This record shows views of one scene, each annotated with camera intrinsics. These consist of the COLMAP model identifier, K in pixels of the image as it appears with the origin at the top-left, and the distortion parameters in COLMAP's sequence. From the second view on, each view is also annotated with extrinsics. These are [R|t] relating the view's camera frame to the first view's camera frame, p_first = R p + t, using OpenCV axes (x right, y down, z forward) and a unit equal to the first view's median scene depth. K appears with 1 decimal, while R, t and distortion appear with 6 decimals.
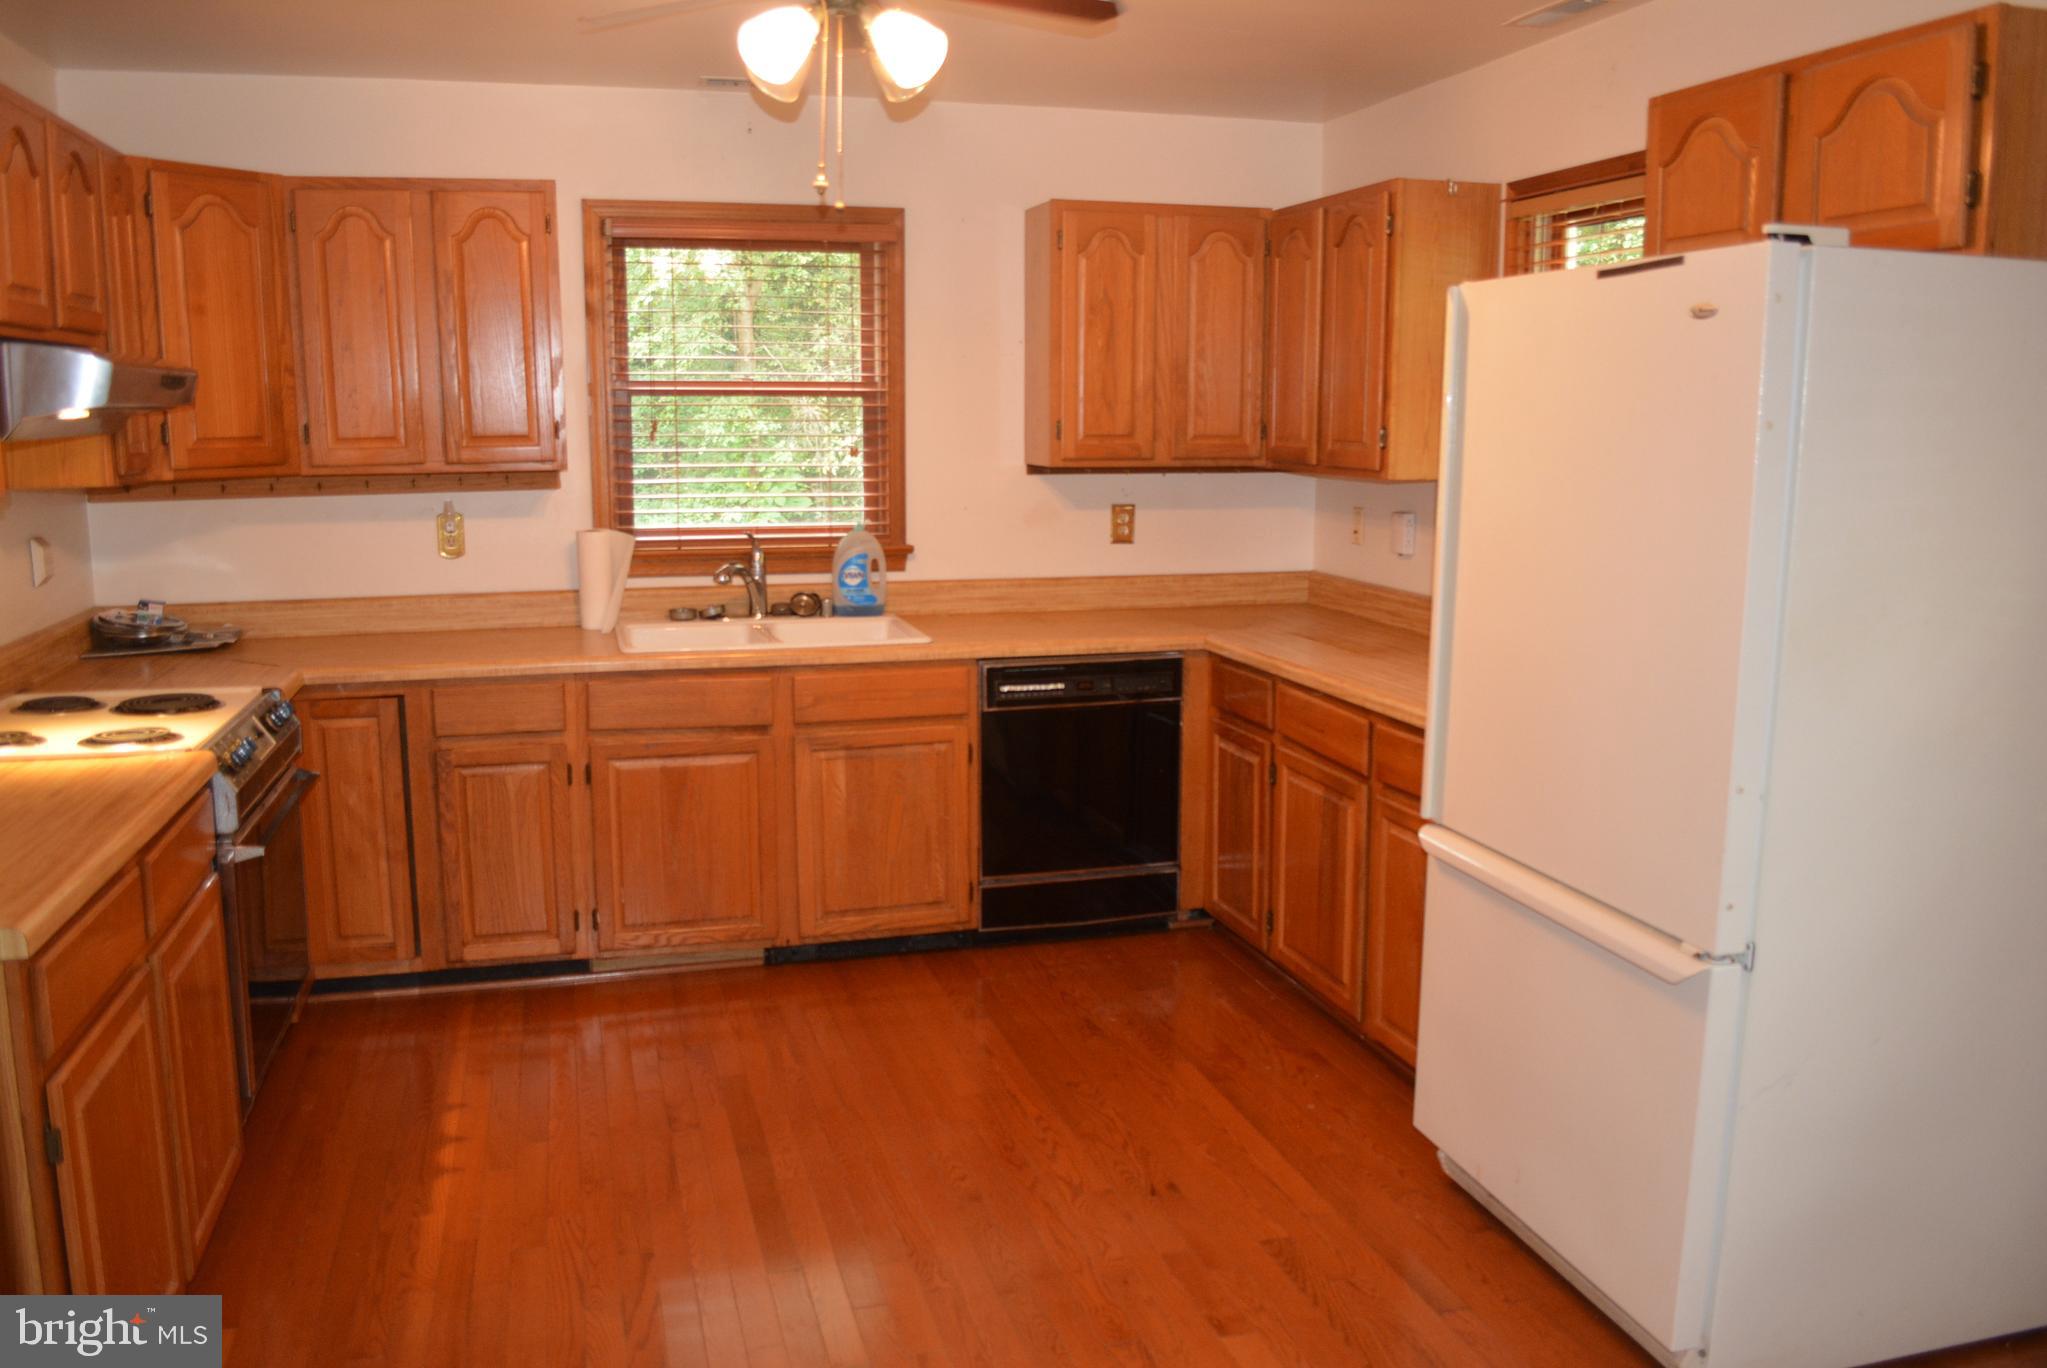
lens RADIAL K [[1608.9, 0, 1023.5], [0, 1608.9, 684.0], [0, 0, 1]] dist [-0.078914, 0.006577]
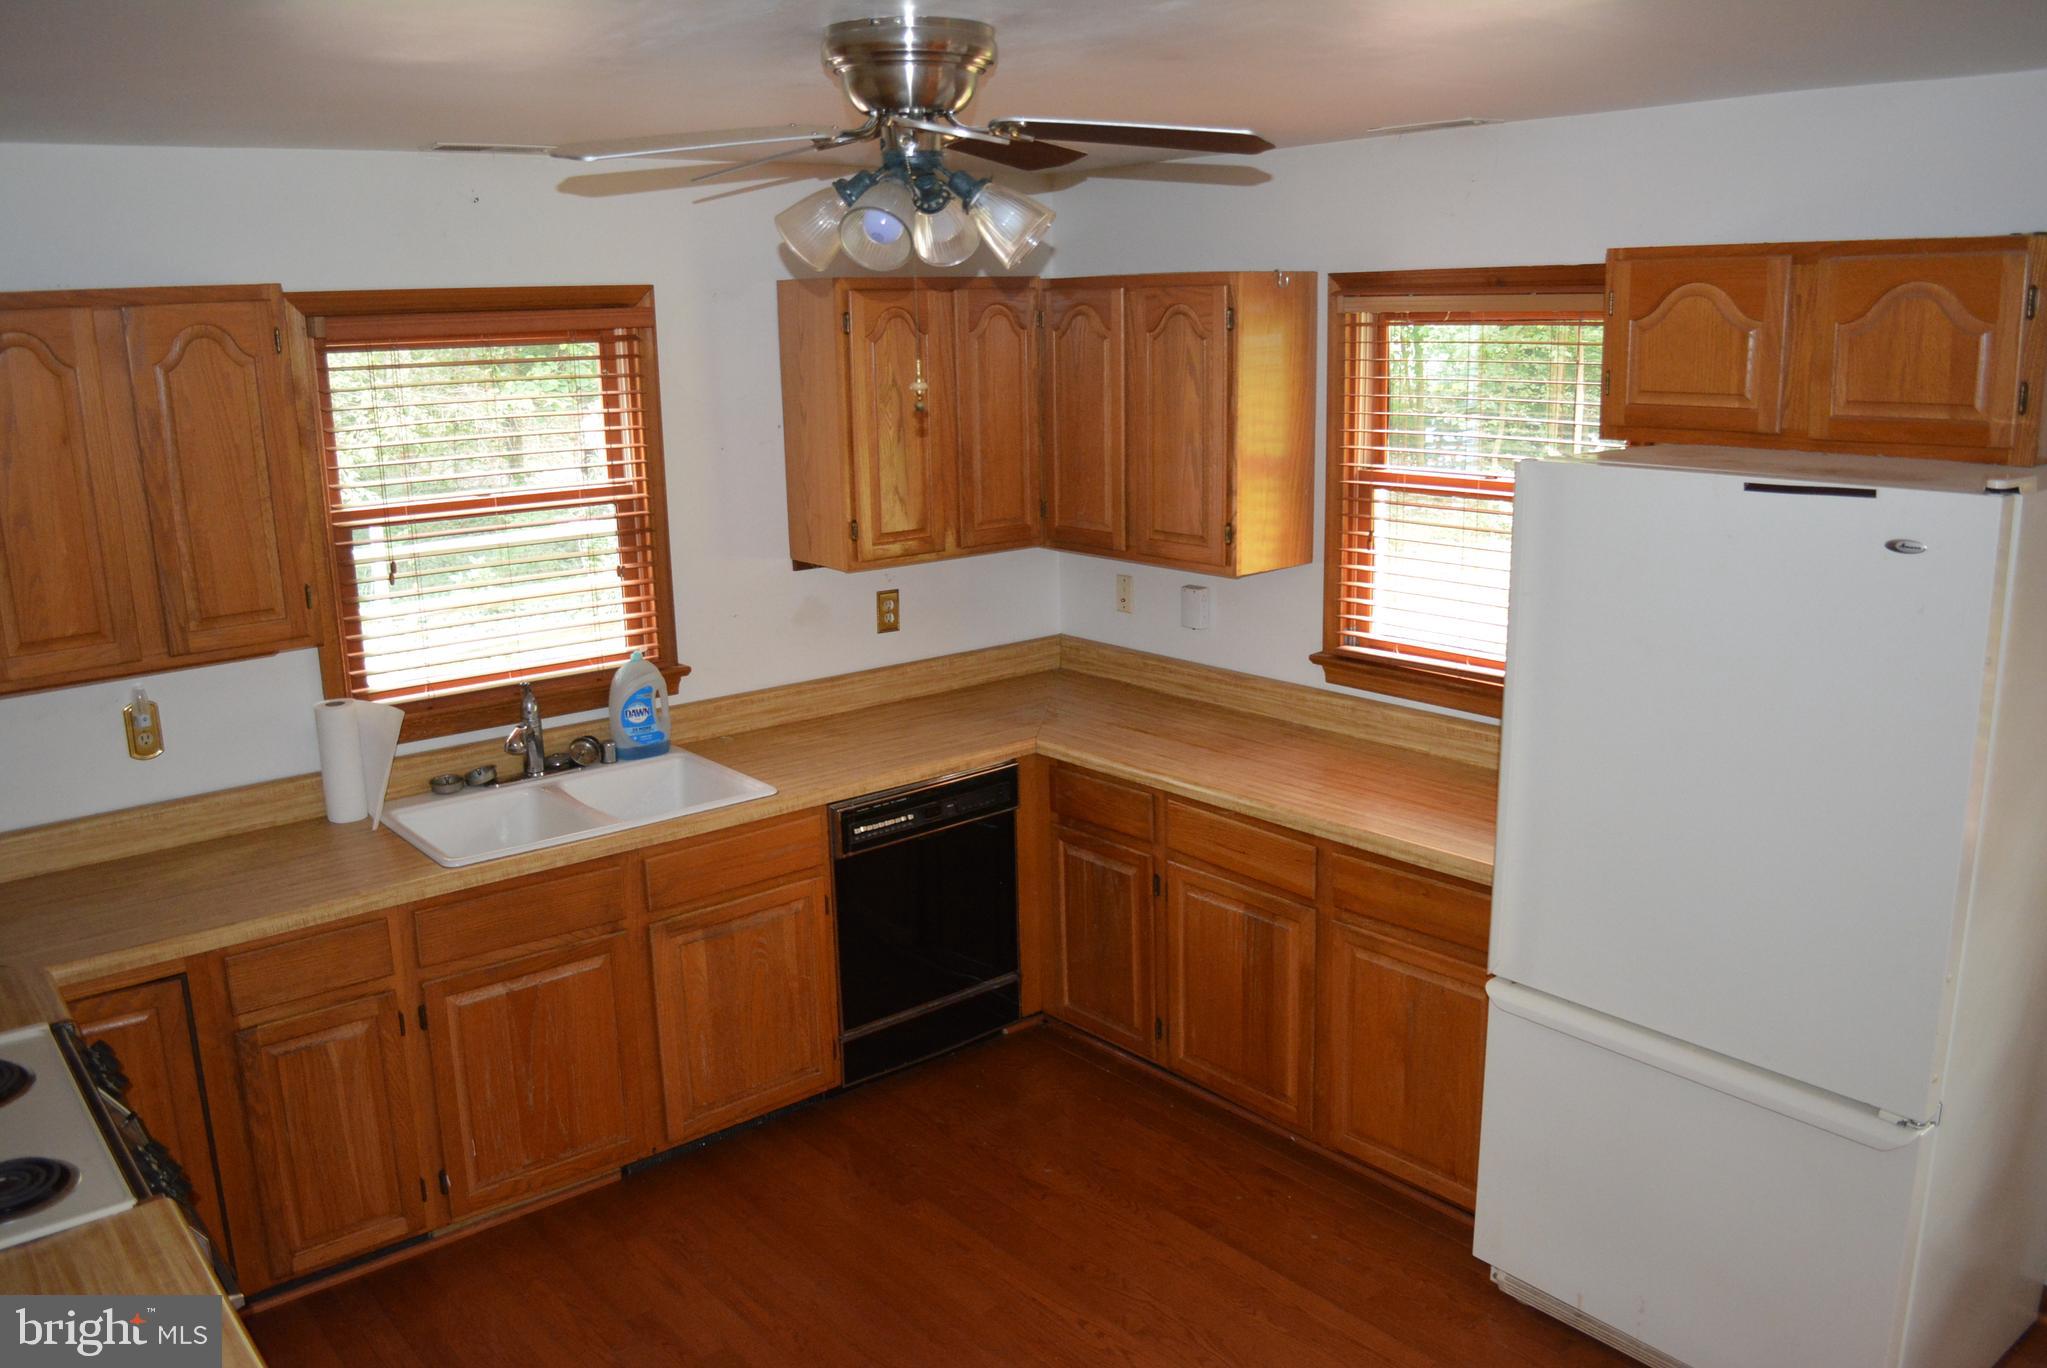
lens RADIAL K [[1608.9, 0, 1023.5], [0, 1608.9, 684.0], [0, 0, 1]] dist [-0.078914, 0.006577]
pose [[0.915790, -0.112835, 0.385482, -0.267474], [0.091493, 0.993102, 0.073333, -0.137850], [-0.391097, -0.031889, 0.919797, 0.125722]]
